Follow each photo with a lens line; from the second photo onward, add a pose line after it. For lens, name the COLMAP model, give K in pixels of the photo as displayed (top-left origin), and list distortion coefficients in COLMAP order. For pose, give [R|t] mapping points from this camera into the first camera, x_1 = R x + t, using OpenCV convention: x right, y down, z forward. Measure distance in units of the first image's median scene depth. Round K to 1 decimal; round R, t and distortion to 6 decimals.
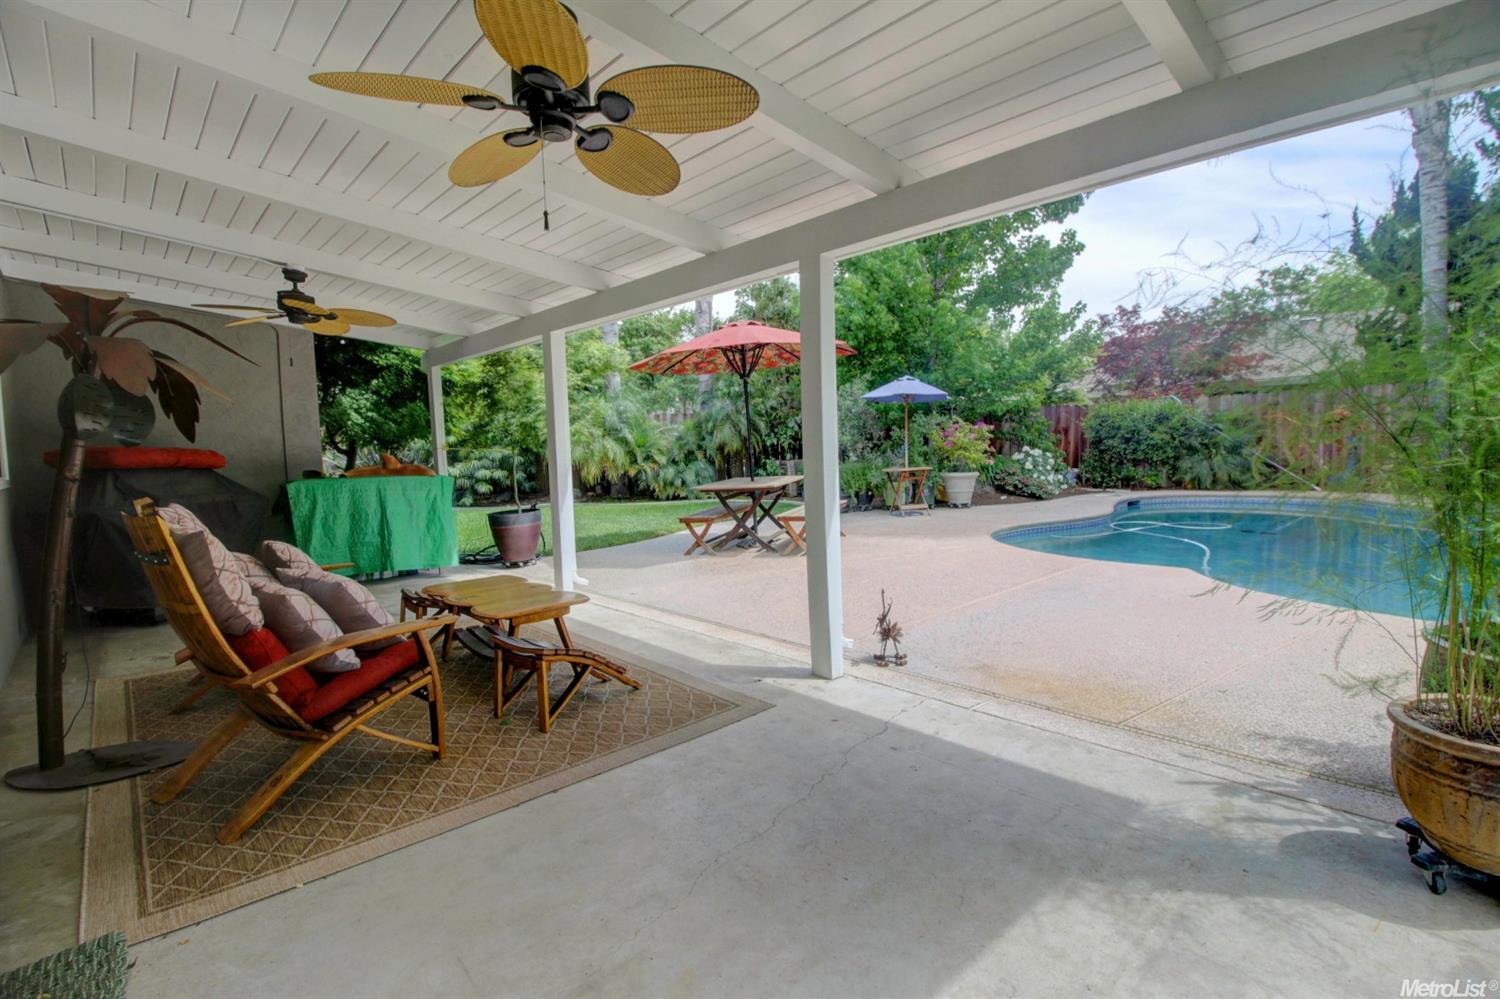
lens RADIAL K [[695.2, 0, 750.0], [0, 695.2, 494.6], [0, 0, 1]] dist [-0.015954, -0.001678]
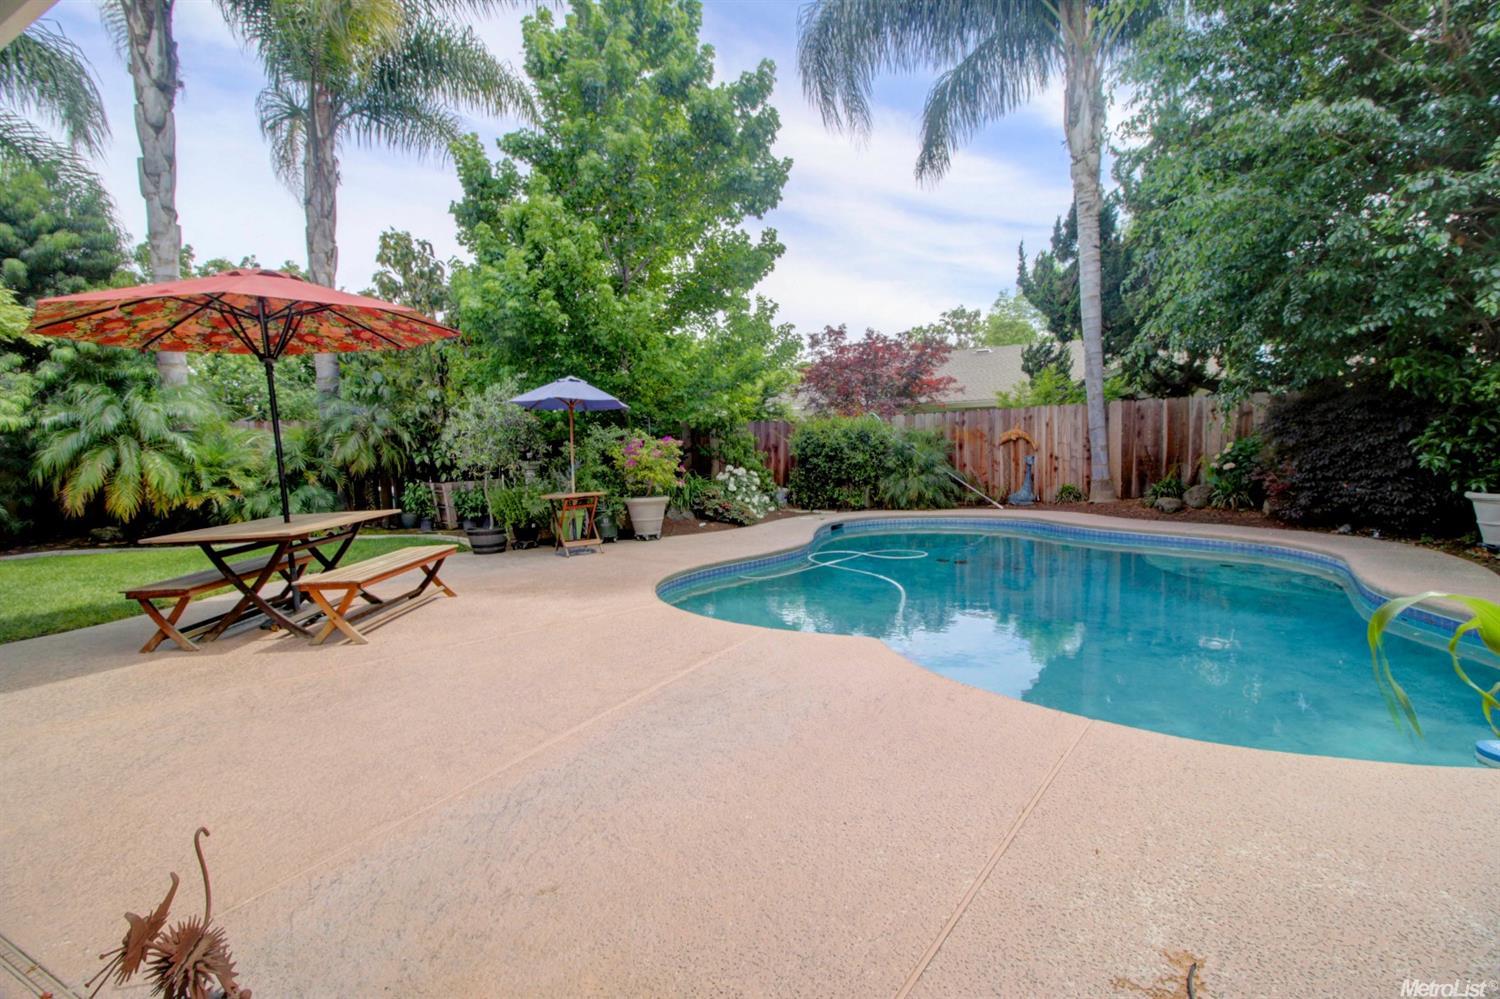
lens RADIAL K [[695.2, 0, 751.6], [0, 695.2, 507.8], [0, 0, 1]] dist [-0.015954, -0.001678]
pose [[0.934035, -0.020860, 0.356571, 0.106339], [0.022353, 0.999750, -0.000065, -0.014228], [-0.356481, 0.008031, 0.934268, 0.156187]]
